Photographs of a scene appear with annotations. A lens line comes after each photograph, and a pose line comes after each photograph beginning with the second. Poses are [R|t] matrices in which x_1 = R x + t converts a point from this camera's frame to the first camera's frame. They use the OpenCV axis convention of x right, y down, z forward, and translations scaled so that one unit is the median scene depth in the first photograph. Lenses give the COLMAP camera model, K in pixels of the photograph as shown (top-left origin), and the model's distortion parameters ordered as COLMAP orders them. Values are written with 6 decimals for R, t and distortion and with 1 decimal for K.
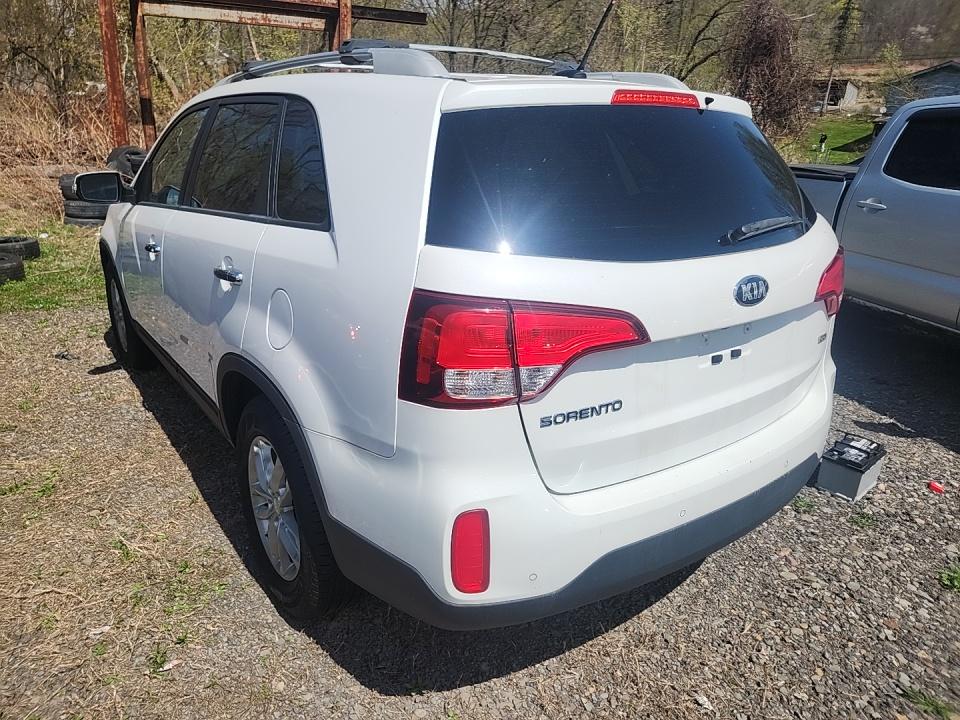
lens RADIAL K [[634.8, 0, 479.0], [0, 634.8, 363.7], [0, 0, 1]] dist [0.043028, -0.039536]
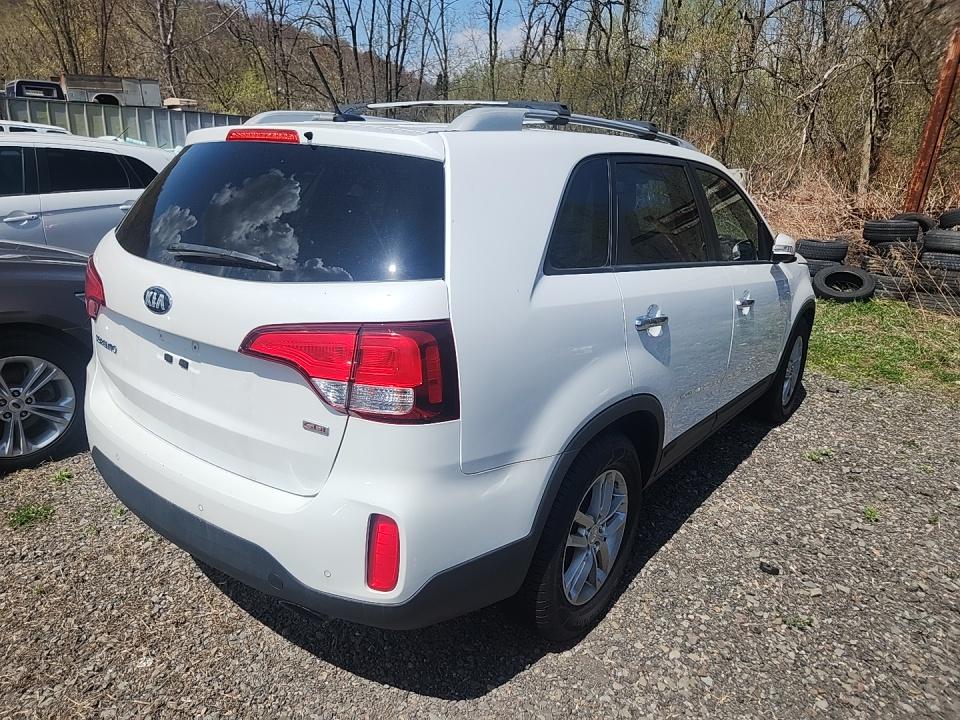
lens RADIAL K [[634.8, 0, 479.0], [0, 634.8, 363.7], [0, 0, 1]] dist [0.043028, -0.039536]
pose [[0.301772, 0.268548, -0.914776, 1.610449], [-0.361475, 0.920095, 0.150864, -0.374590], [0.882196, 0.285142, 0.374733, 1.091628]]
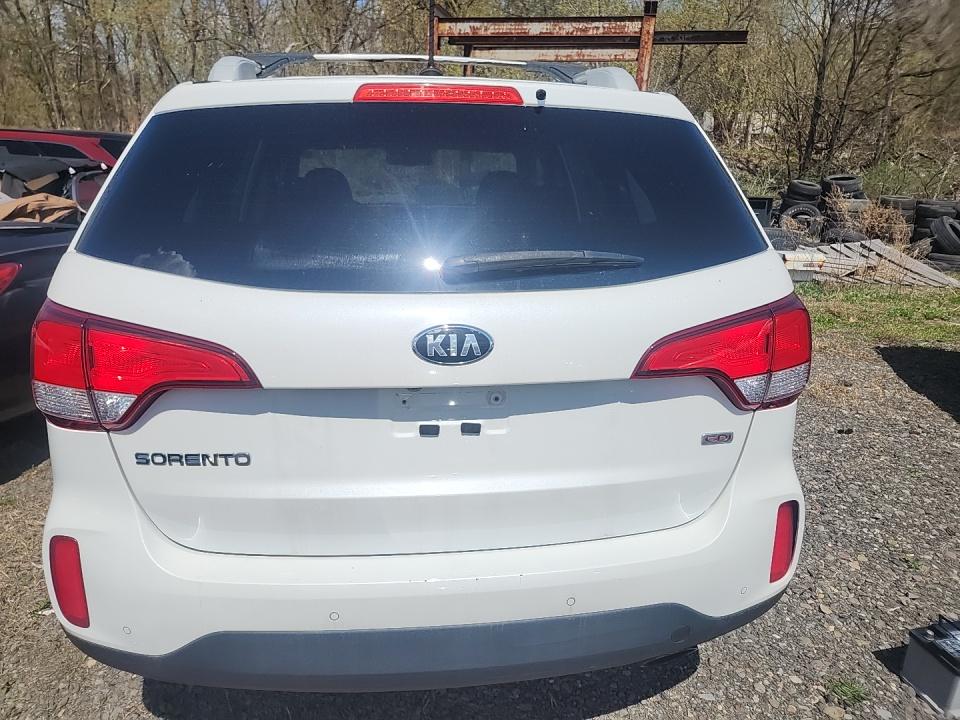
lens RADIAL K [[647.2, 0, 477.4], [0, 647.2, 378.5], [0, 0, 1]] dist [0.046546, -0.044660]
pose [[0.872479, 0.142066, -0.467544, 0.793686], [-0.156911, 0.987586, 0.007274, -0.084589], [0.462774, 0.067016, 0.883940, 0.353853]]
